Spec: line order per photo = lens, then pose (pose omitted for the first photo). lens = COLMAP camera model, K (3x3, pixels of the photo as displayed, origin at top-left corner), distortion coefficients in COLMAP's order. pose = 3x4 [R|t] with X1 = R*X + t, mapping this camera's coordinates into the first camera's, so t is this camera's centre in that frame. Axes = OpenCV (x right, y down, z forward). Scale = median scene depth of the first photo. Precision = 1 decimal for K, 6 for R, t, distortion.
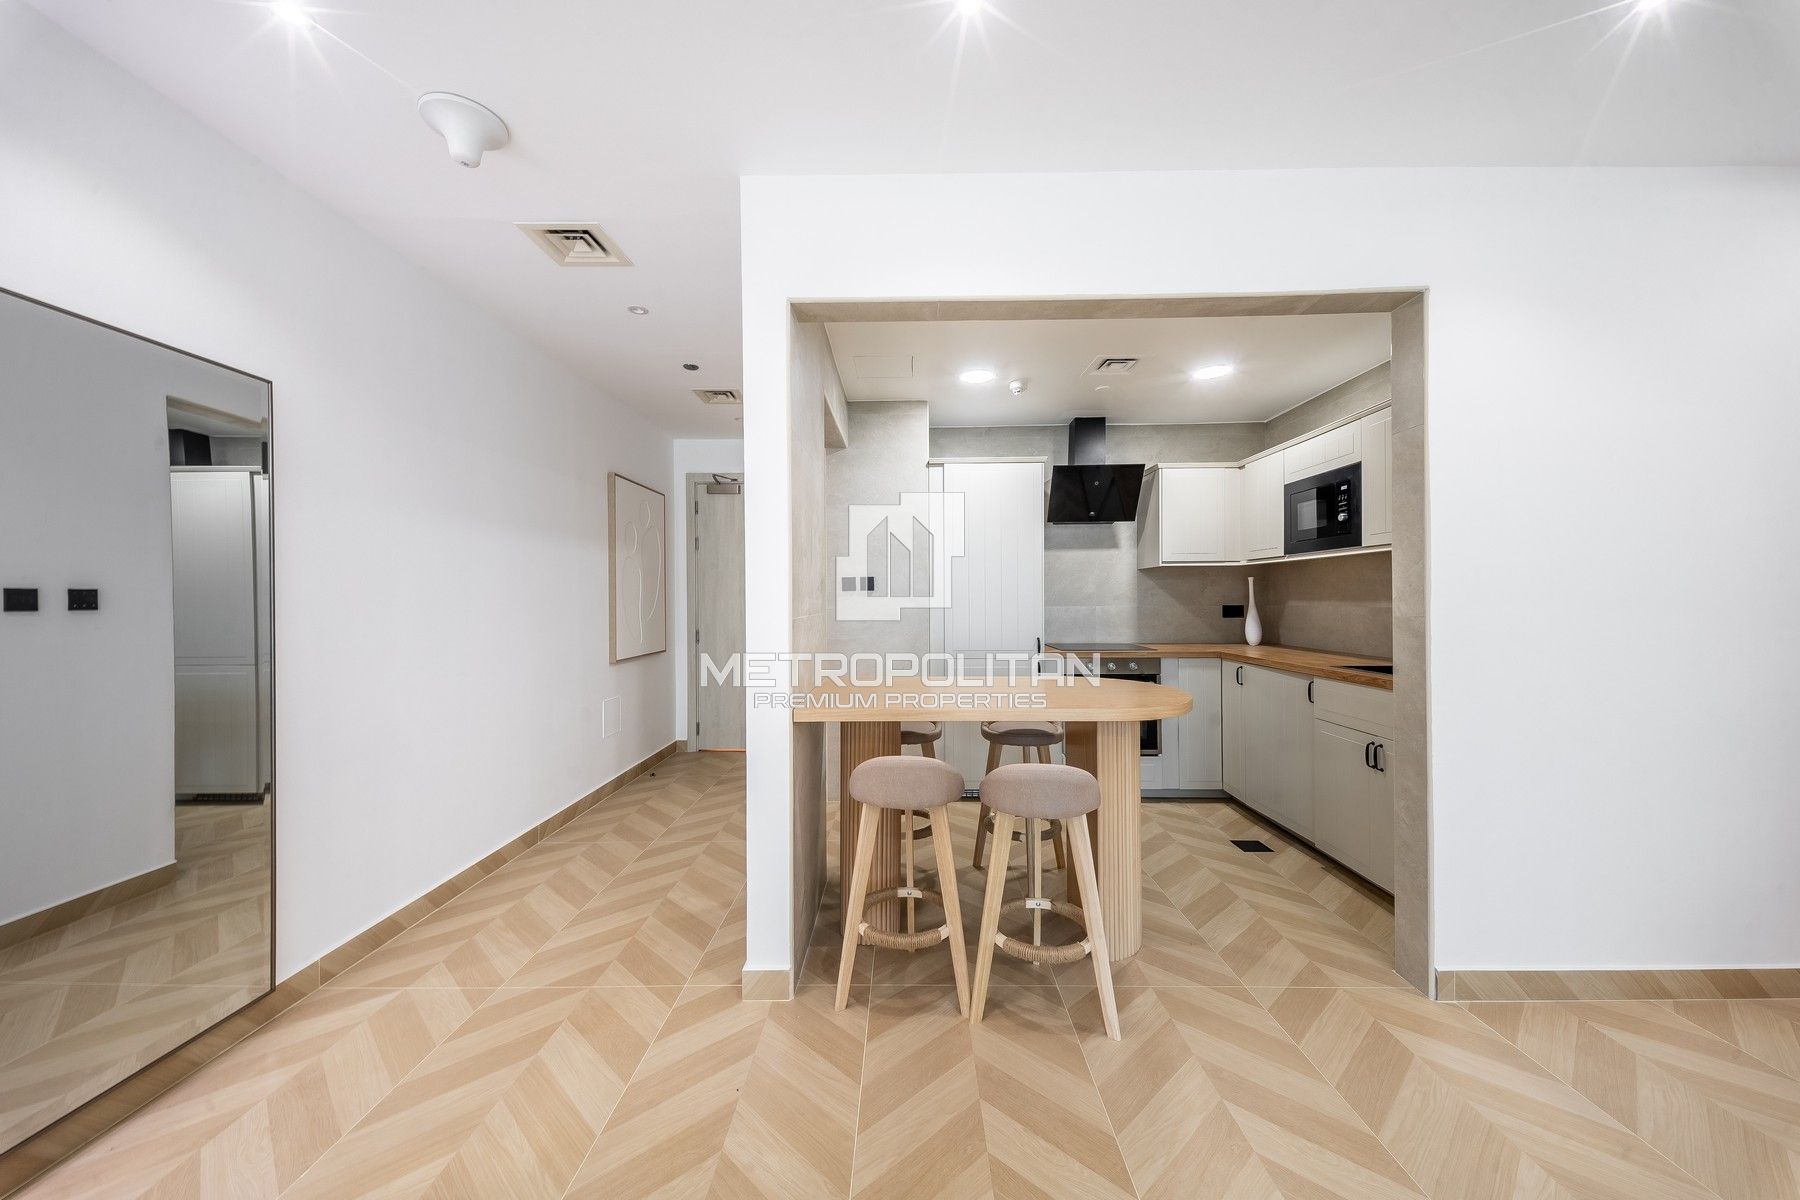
lens RADIAL K [[619.2, 0, 898.1], [0, 619.2, 598.7], [0, 0, 1]] dist [0.020214, -0.008691]
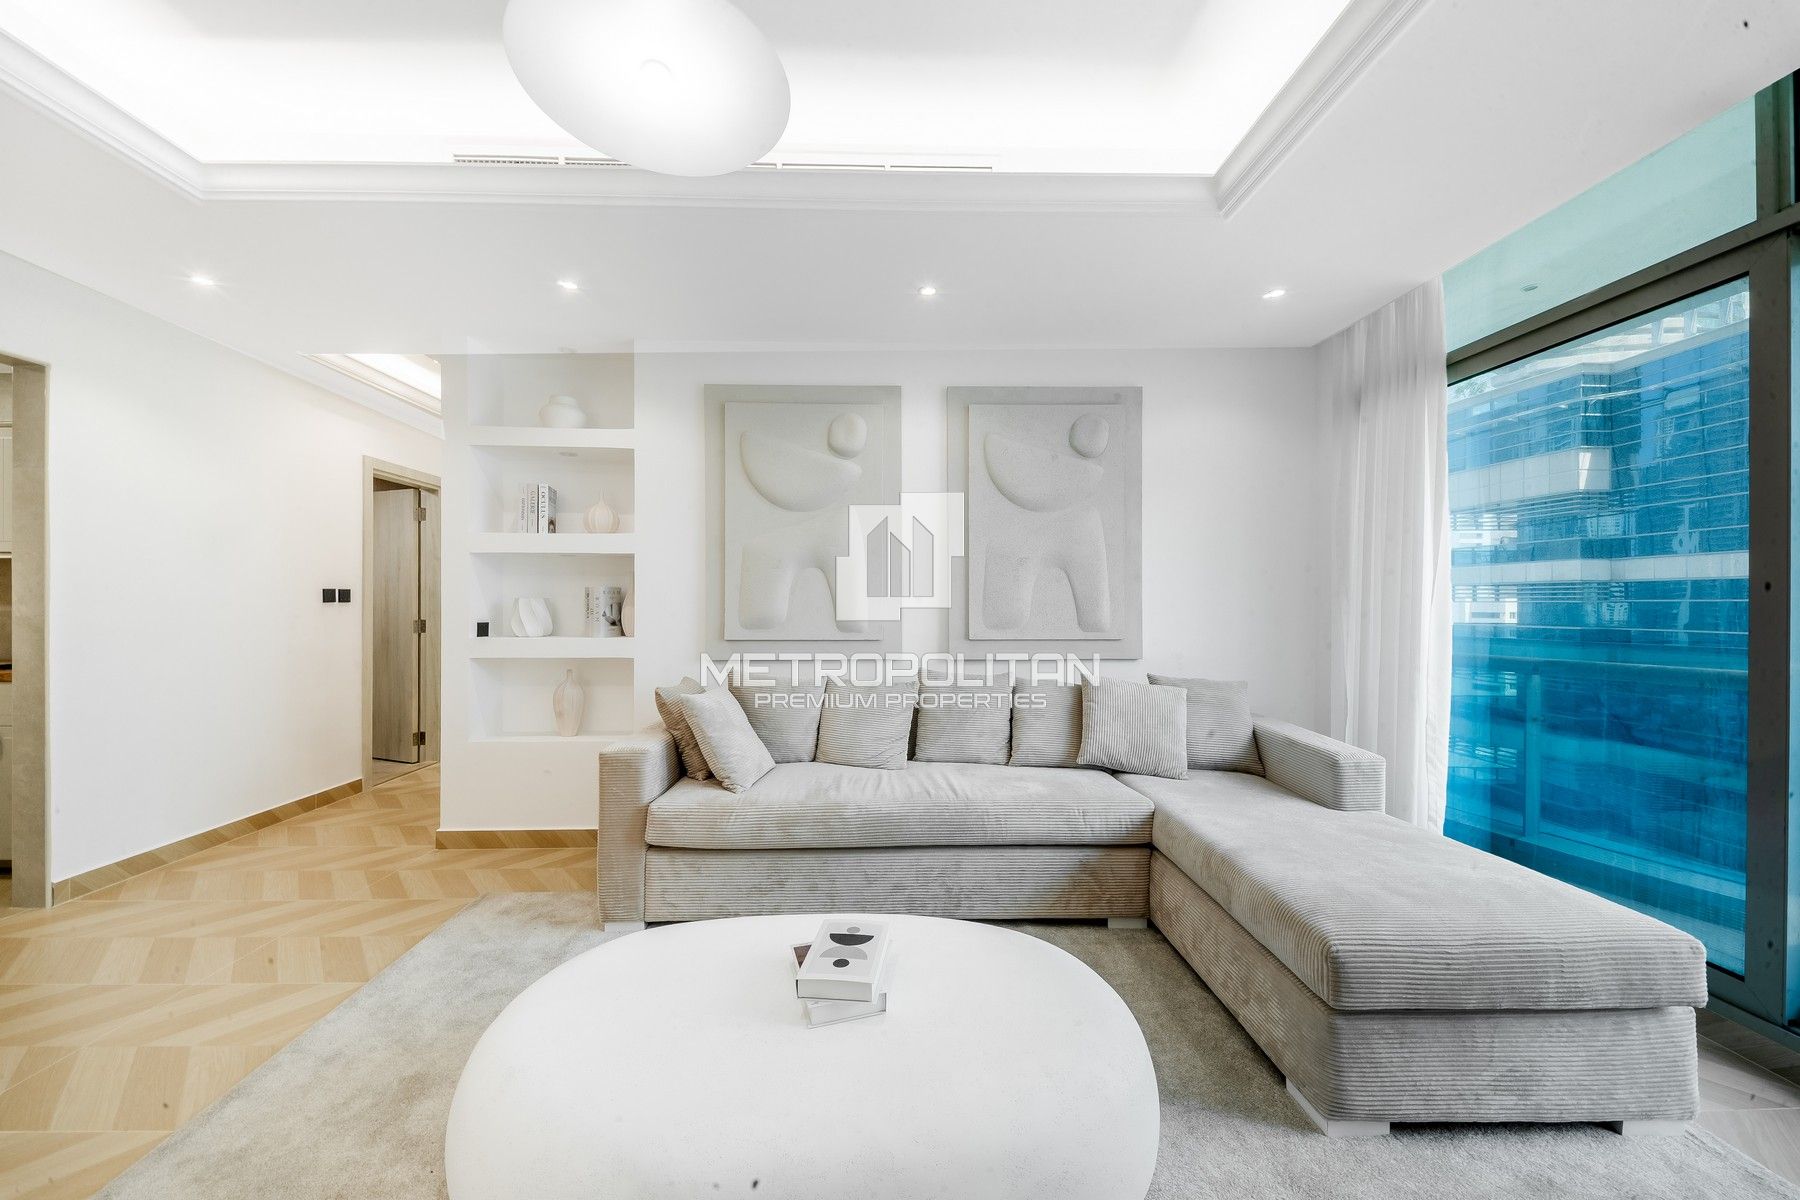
lens RADIAL K [[648.9, 0, 890.7], [0, 648.9, 603.3], [0, 0, 1]] dist [-0.000789, -0.000490]
pose [[-0.039887, 0.004982, 0.999192, -0.322976], [-0.002799, 0.999983, -0.005097, 0.002468], [-0.999200, -0.003000, -0.039873, -0.397098]]
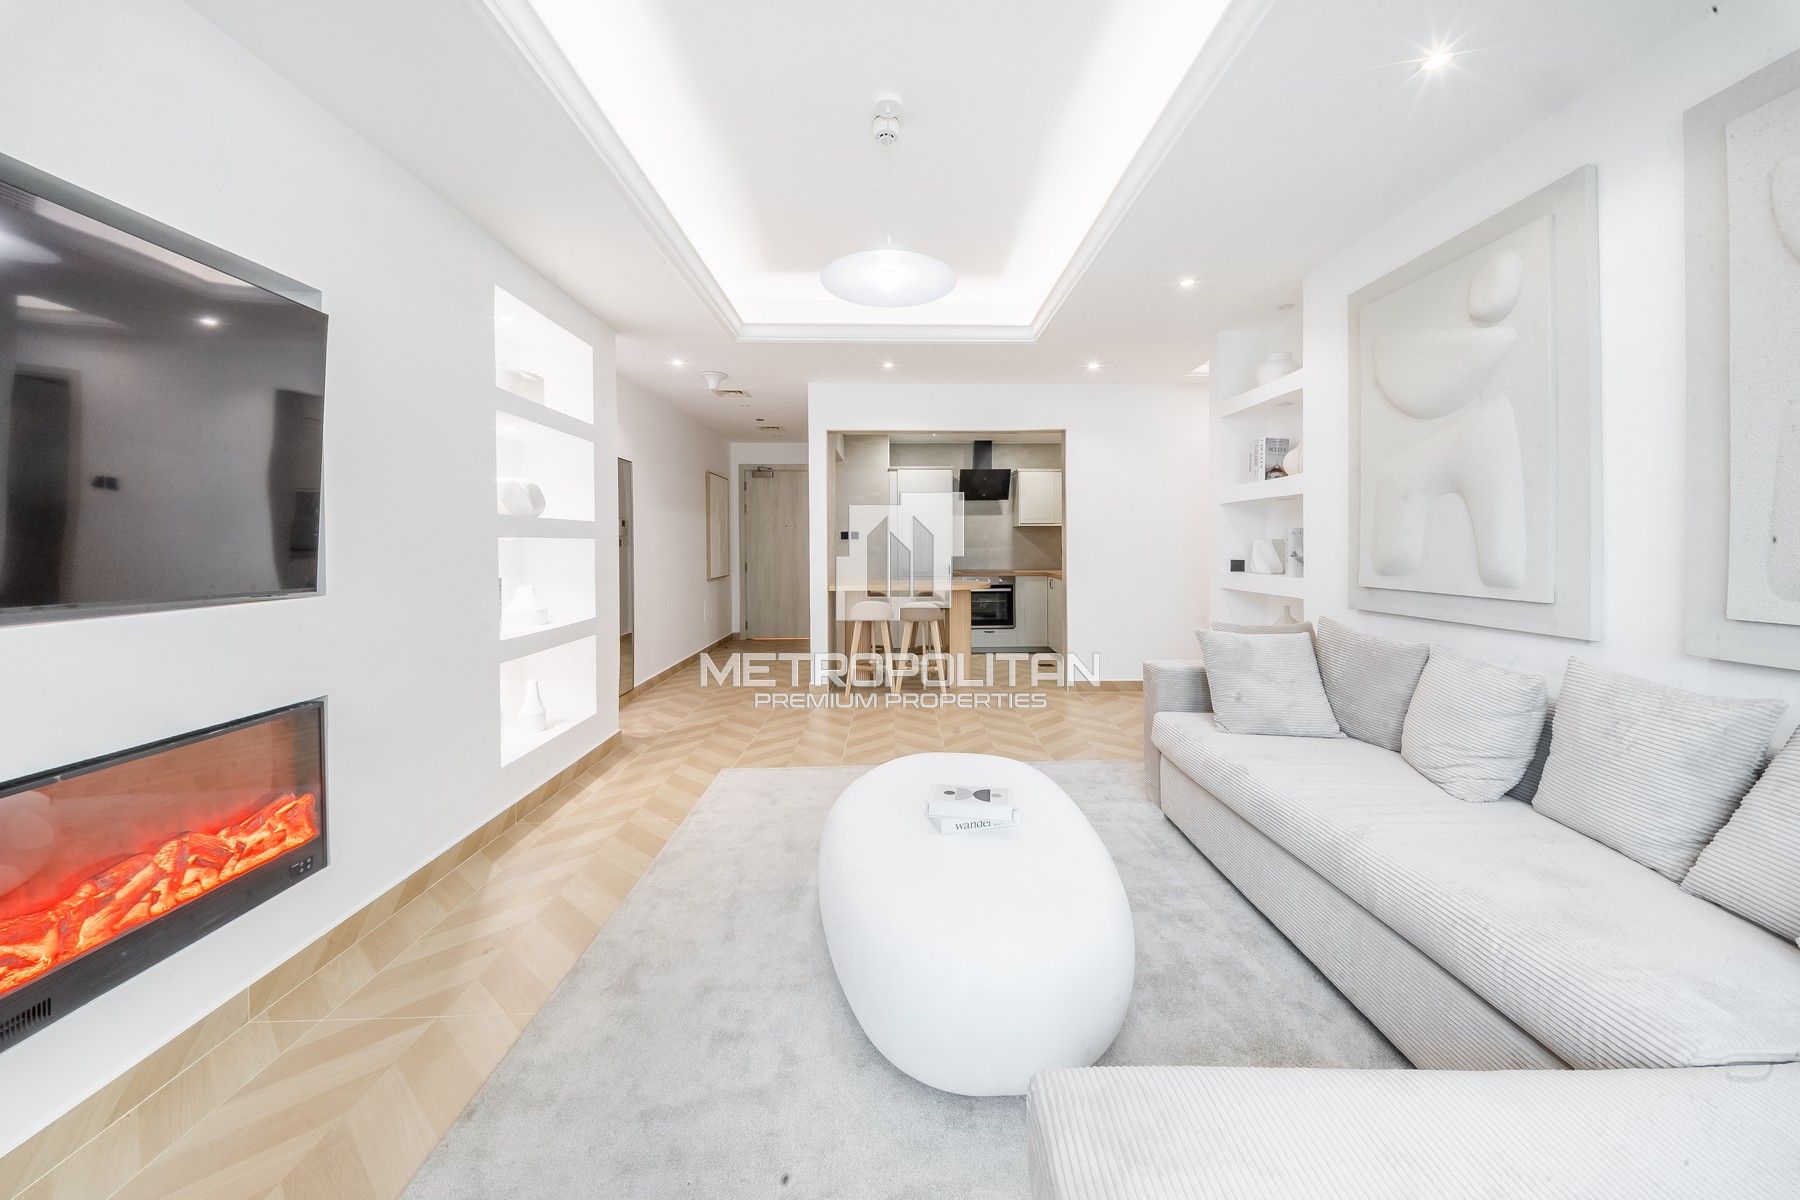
lens RADIAL K [[644.5, 0, 905.0], [0, 644.5, 560.7], [0, 0, 1]] dist [-0.000165, -0.000289]
pose [[0.999519, -0.000279, 0.030998, 0.041745], [-0.000539, 0.999653, 0.026353, -0.001646], [-0.030995, -0.026357, 0.999172, -0.988796]]
